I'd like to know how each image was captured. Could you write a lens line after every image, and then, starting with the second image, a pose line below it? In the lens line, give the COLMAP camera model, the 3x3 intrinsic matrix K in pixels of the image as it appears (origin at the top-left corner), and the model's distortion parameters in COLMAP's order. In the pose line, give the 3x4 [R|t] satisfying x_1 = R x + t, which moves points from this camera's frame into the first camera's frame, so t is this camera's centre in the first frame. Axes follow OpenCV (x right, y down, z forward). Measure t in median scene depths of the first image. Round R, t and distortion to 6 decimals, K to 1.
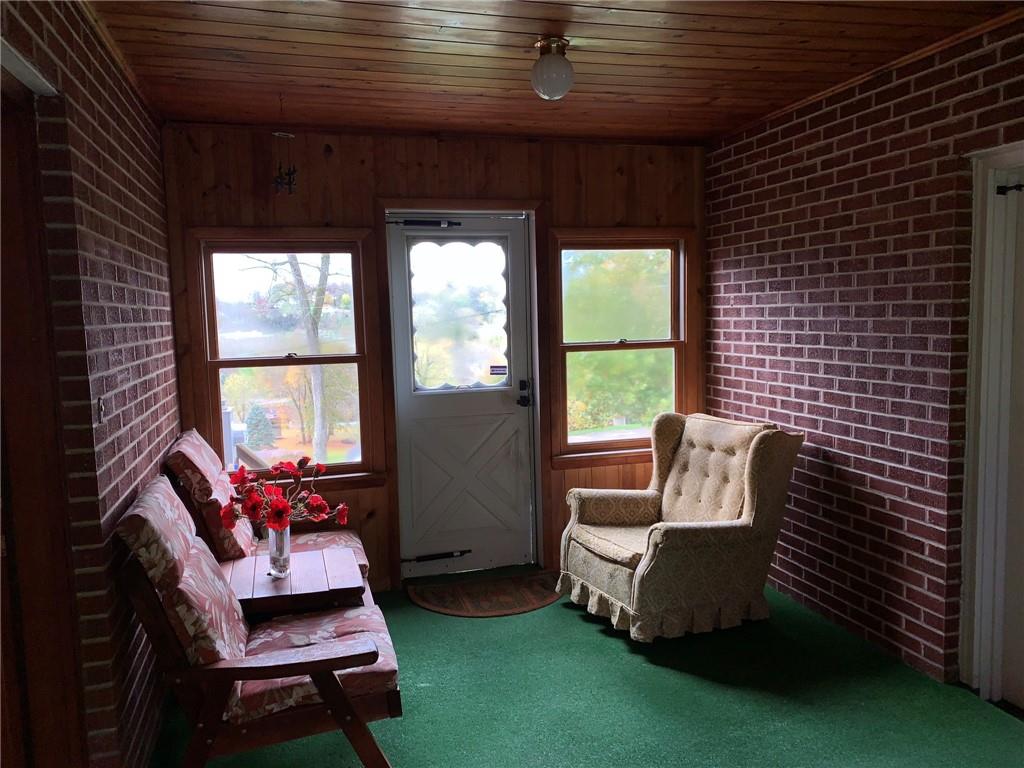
lens RADIAL K [[781.2, 0, 510.7], [0, 781.2, 387.9], [0, 0, 1]] dist [0.045499, -0.036603]
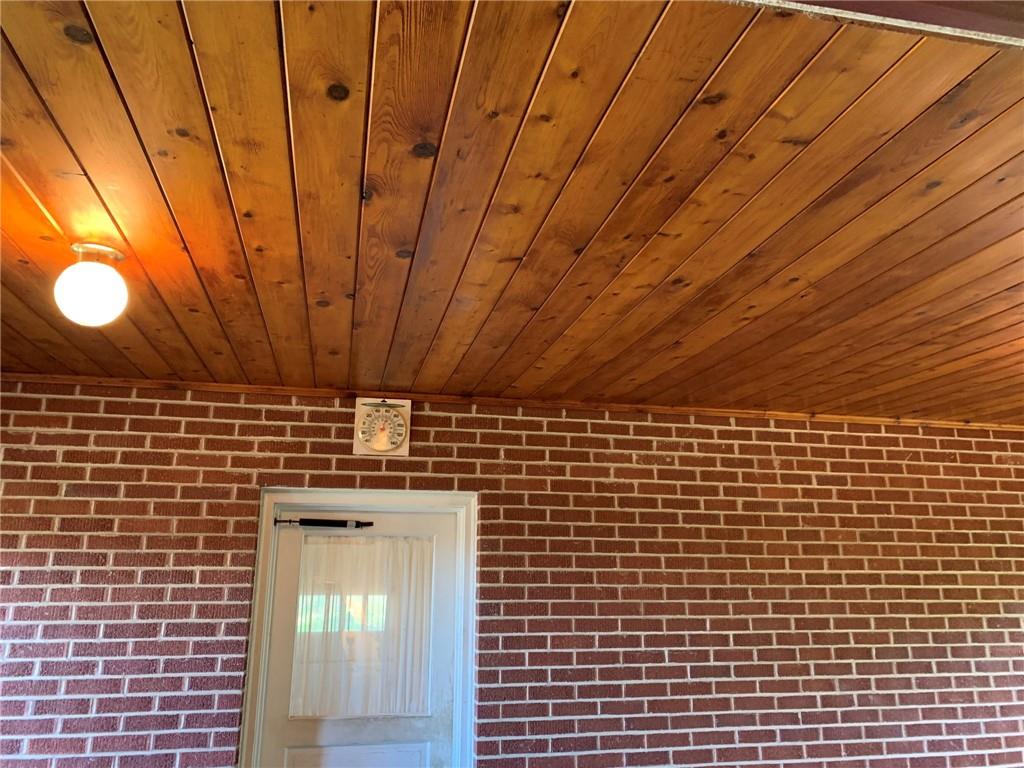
lens RADIAL K [[781.2, 0, 510.4], [0, 781.2, 383.4], [0, 0, 1]] dist [0.045499, -0.036603]
pose [[0.060804, 0.265719, 0.962131, -0.472829], [0.089562, 0.958574, -0.270397, -0.087826], [-0.994123, 0.102612, 0.034486, 0.521225]]
